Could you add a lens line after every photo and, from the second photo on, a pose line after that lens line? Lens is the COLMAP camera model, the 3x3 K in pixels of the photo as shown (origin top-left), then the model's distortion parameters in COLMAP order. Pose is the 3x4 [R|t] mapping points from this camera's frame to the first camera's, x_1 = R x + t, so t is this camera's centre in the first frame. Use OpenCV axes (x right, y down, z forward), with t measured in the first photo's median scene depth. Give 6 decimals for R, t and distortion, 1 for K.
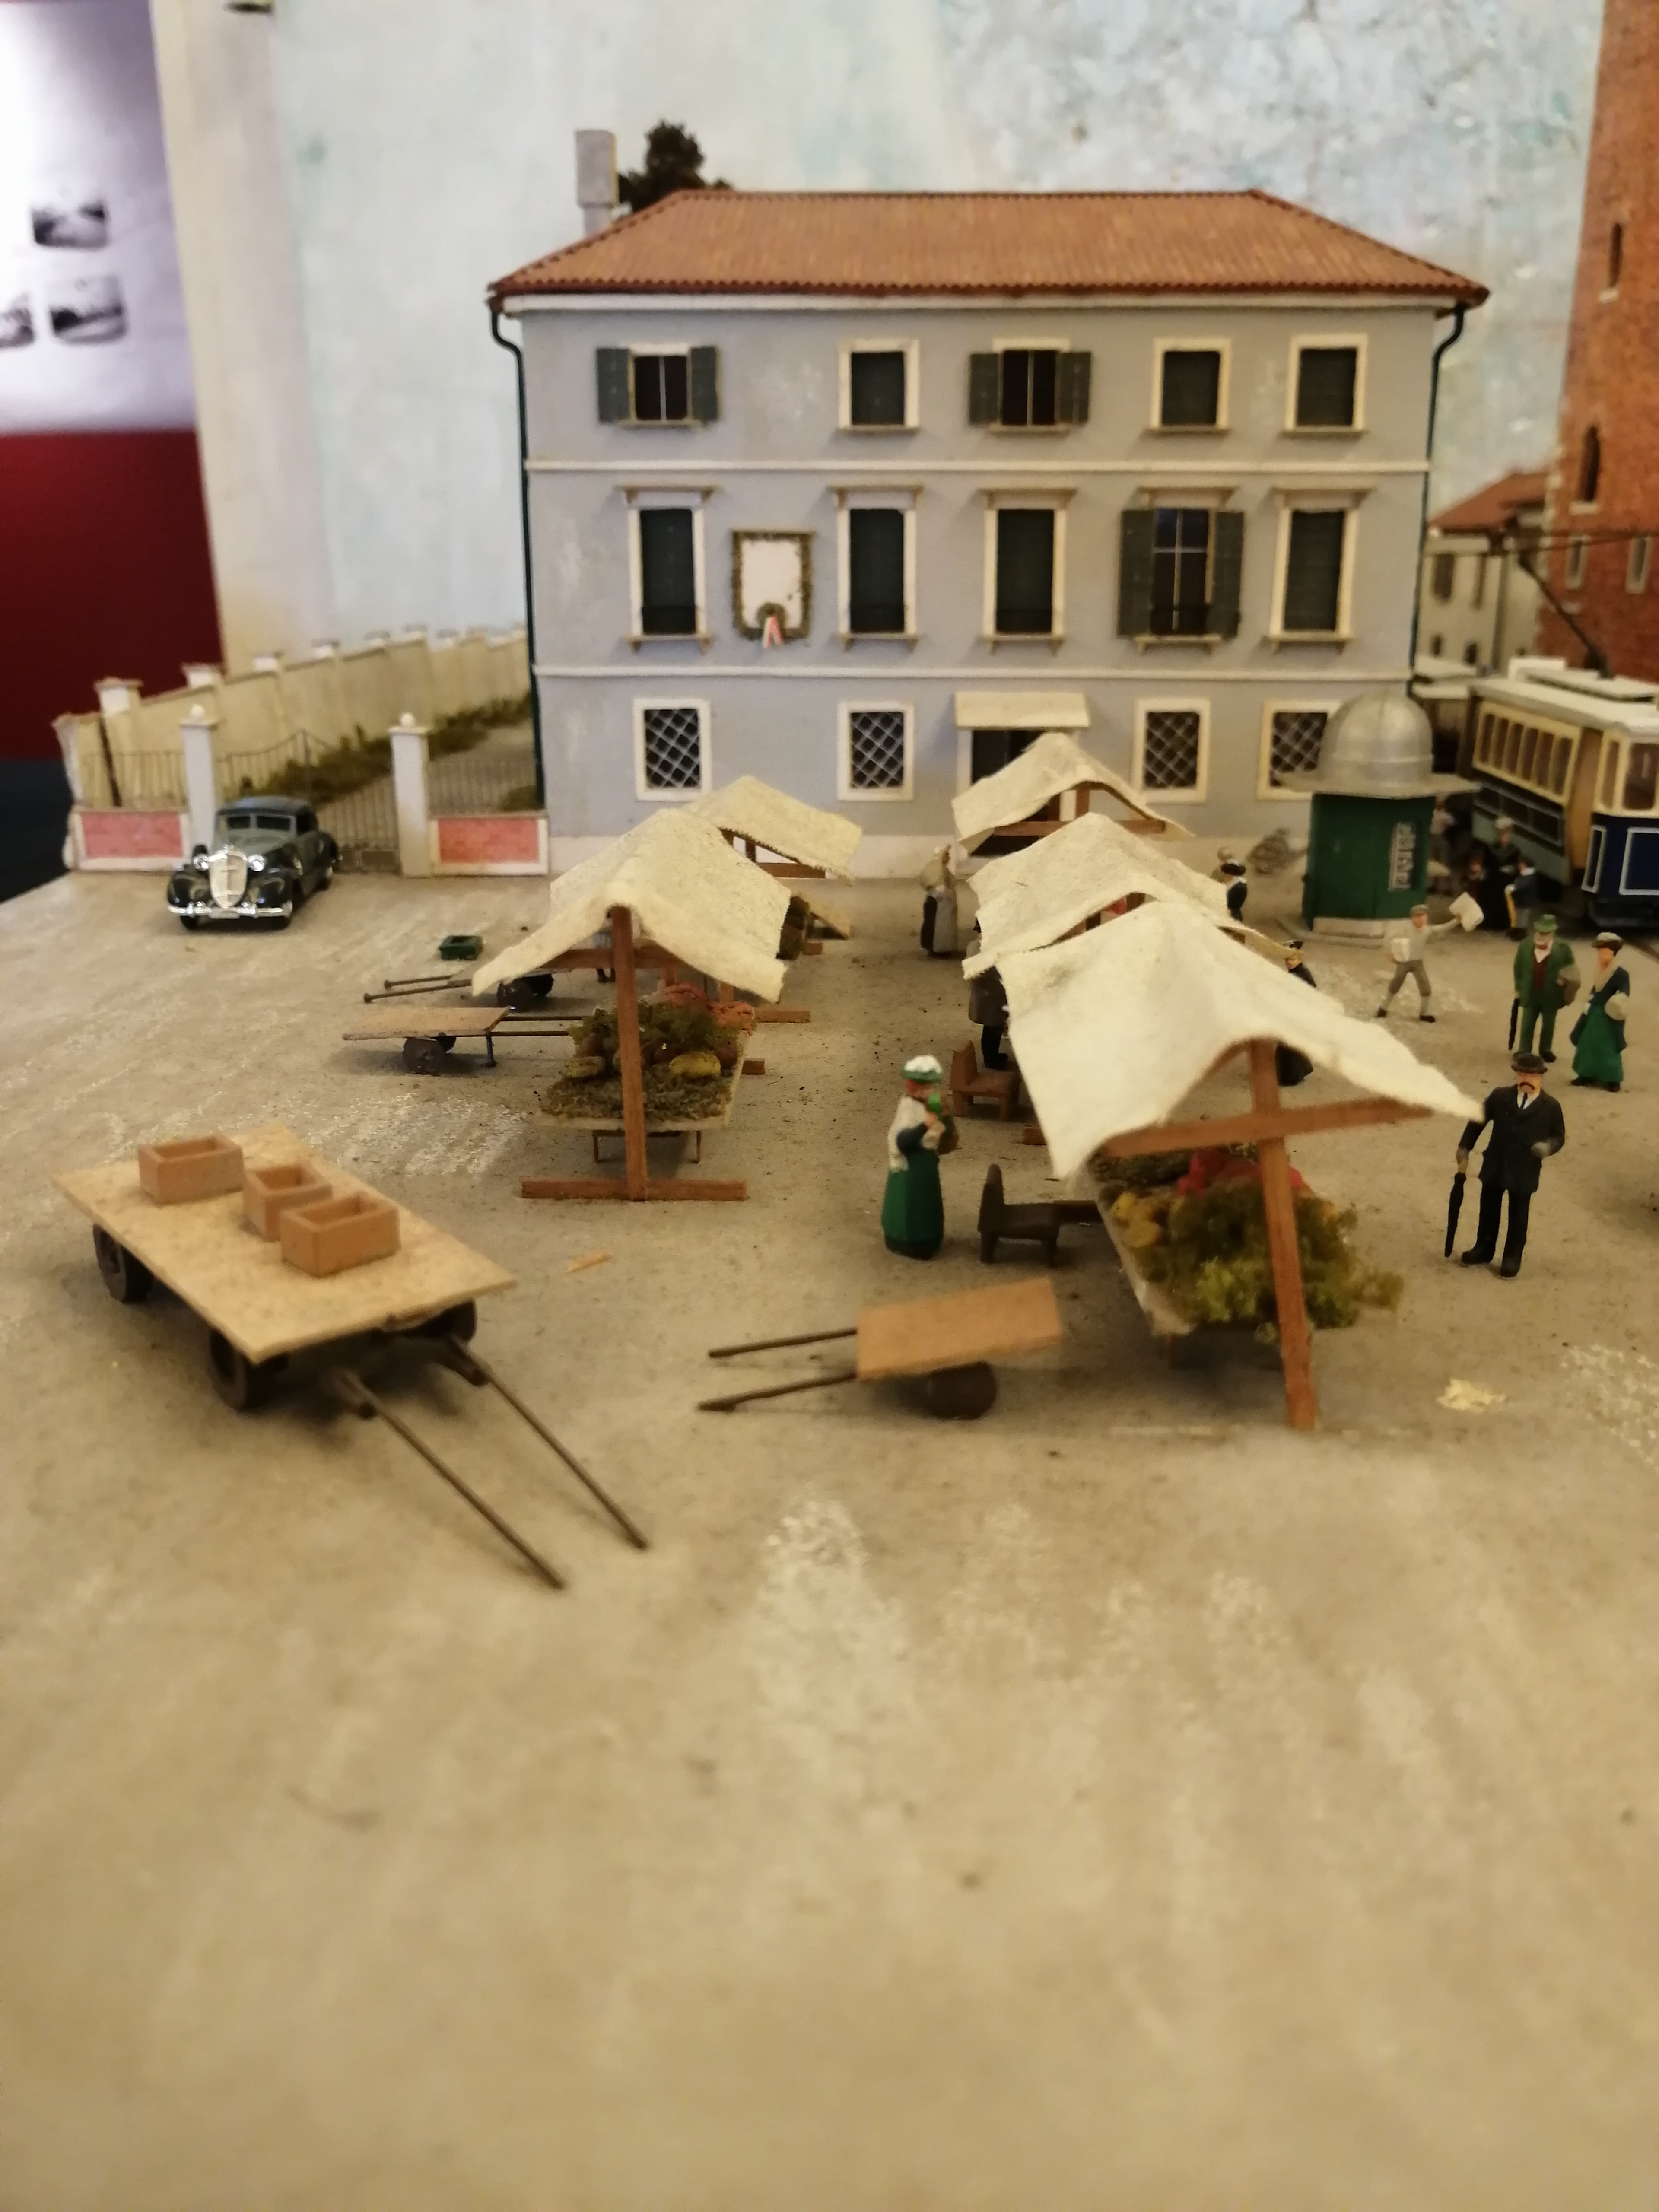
lens RADIAL K [[1757.5, 0, 821.6], [0, 1757.5, 1103.1], [0, 0, 1]] dist [-0.009378, -0.021072]
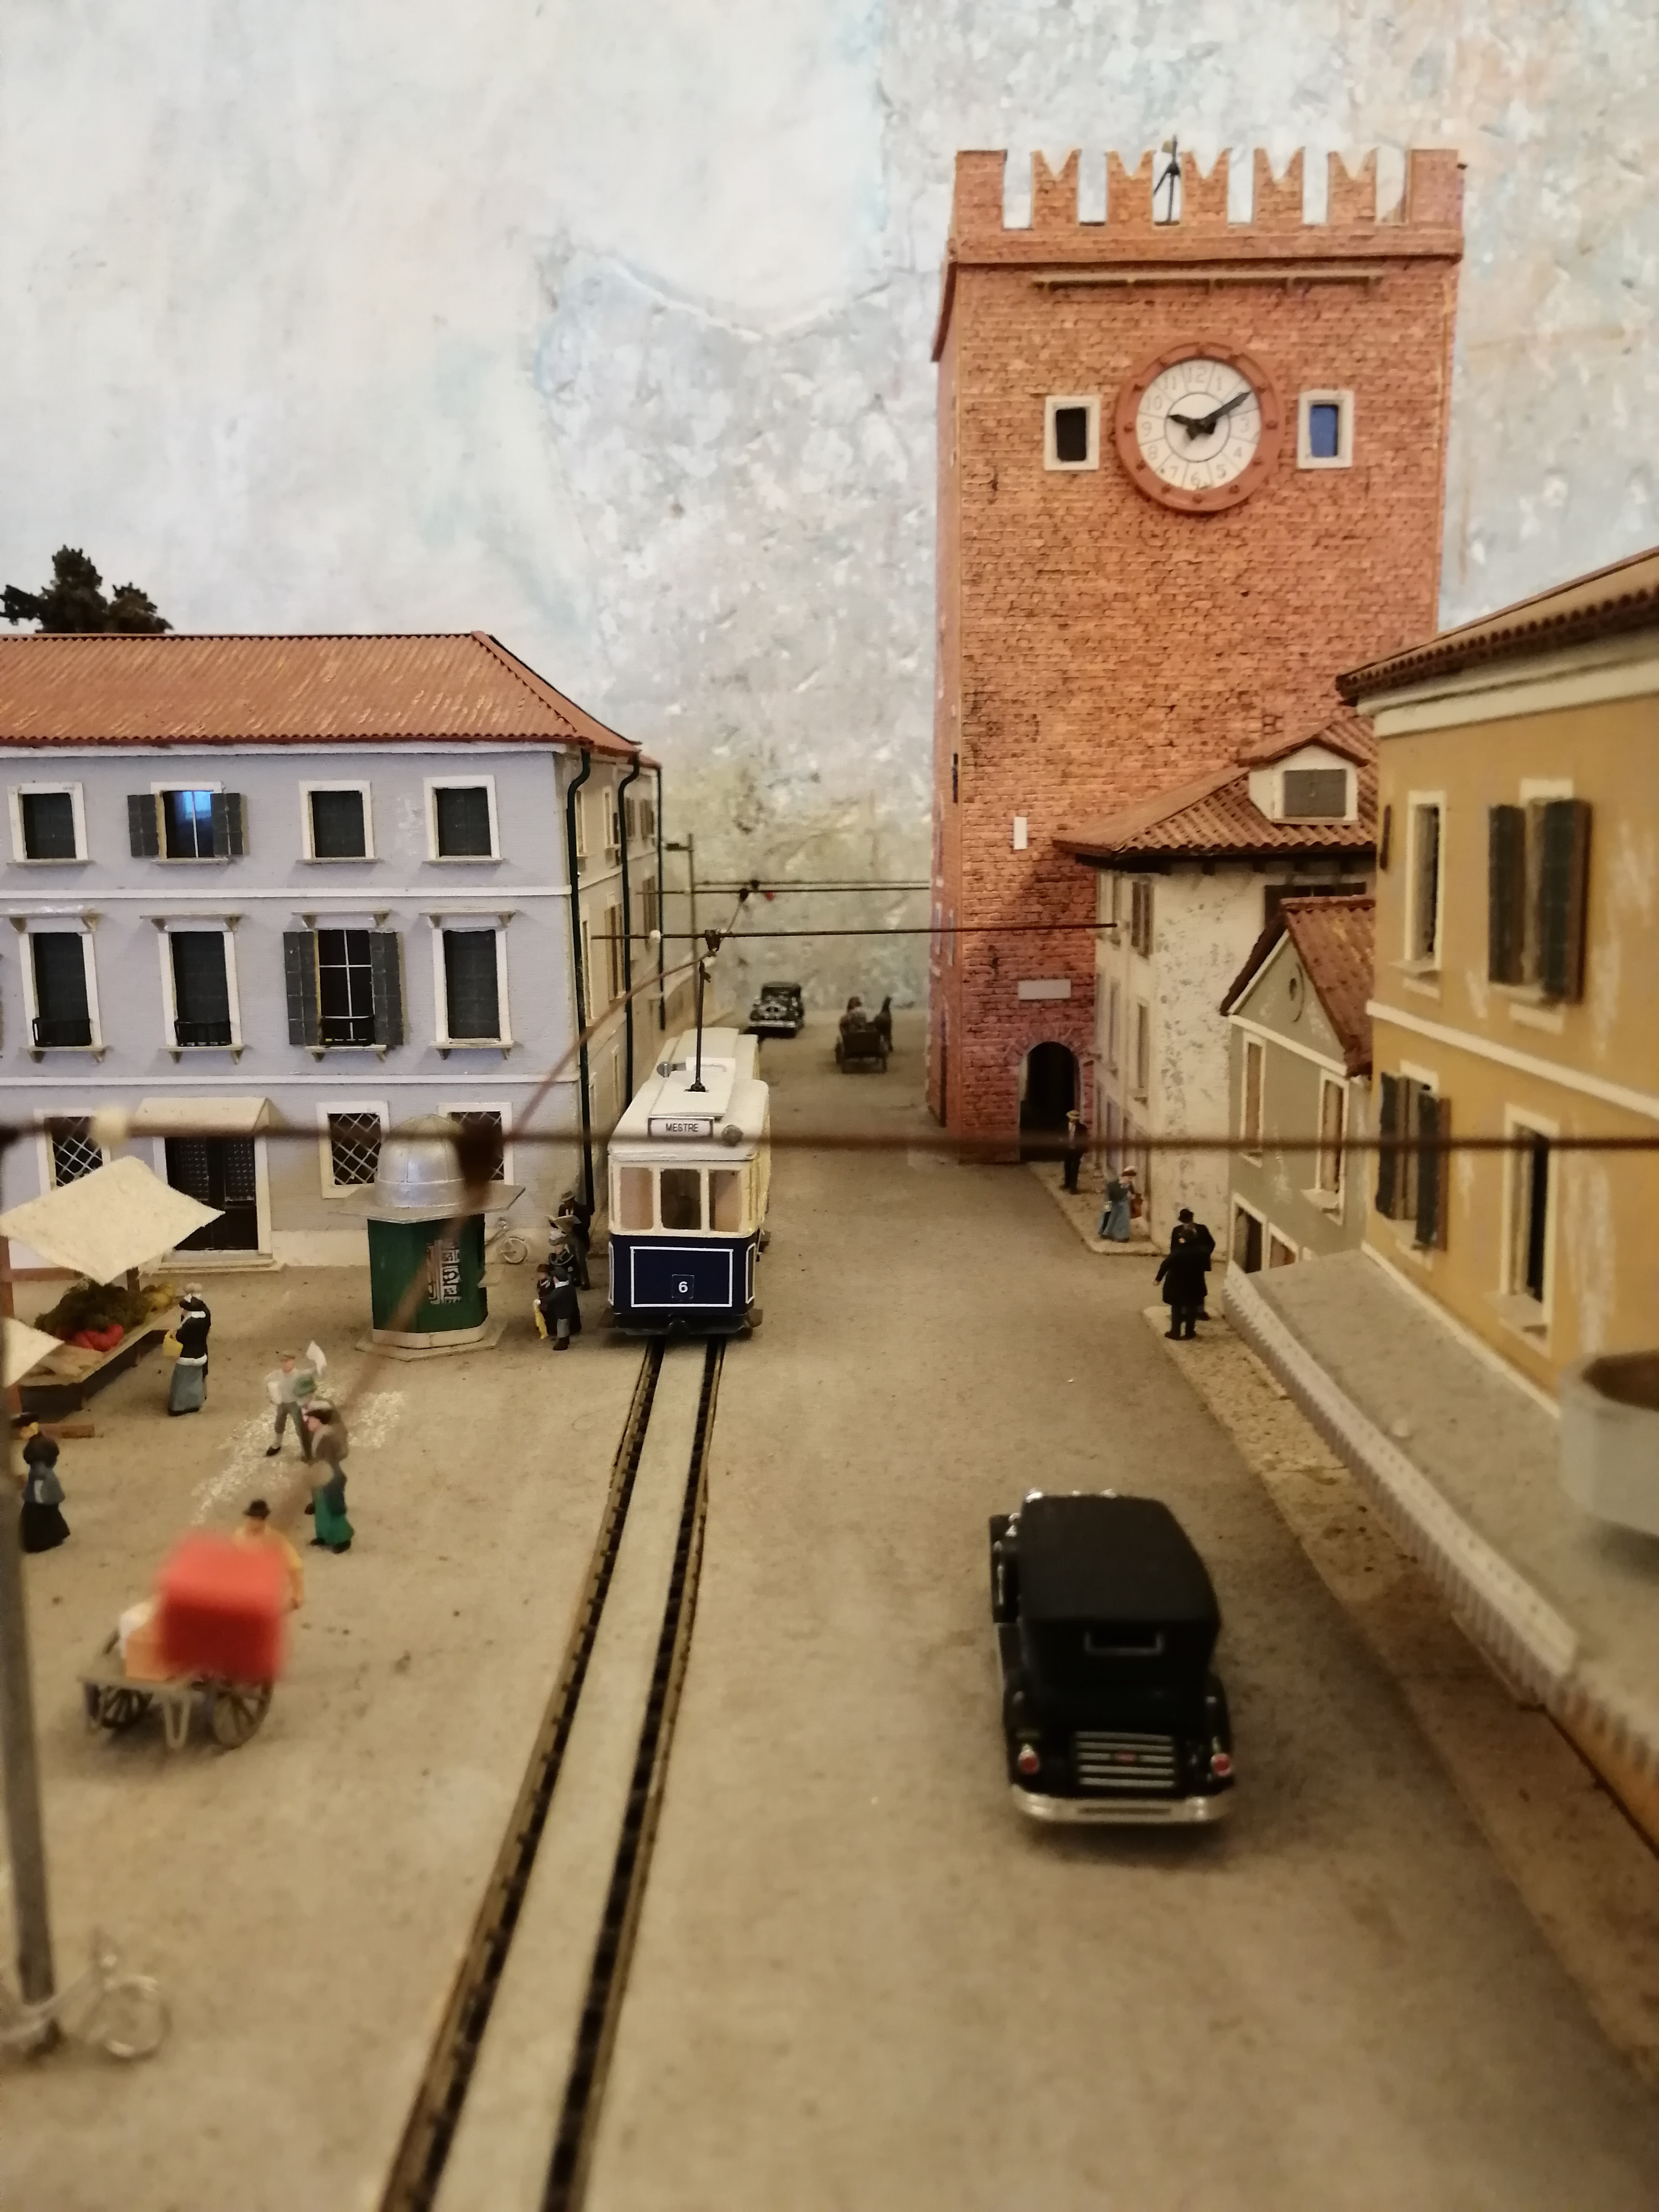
lens RADIAL K [[1757.5, 0, 834.1], [0, 1757.5, 1090.7], [0, 0, 1]] dist [-0.009378, -0.021072]
pose [[0.998587, -0.015693, 0.050779, 0.442086], [0.023377, 0.987721, -0.154470, -0.069580], [-0.047731, 0.155439, 0.986692, -0.051996]]
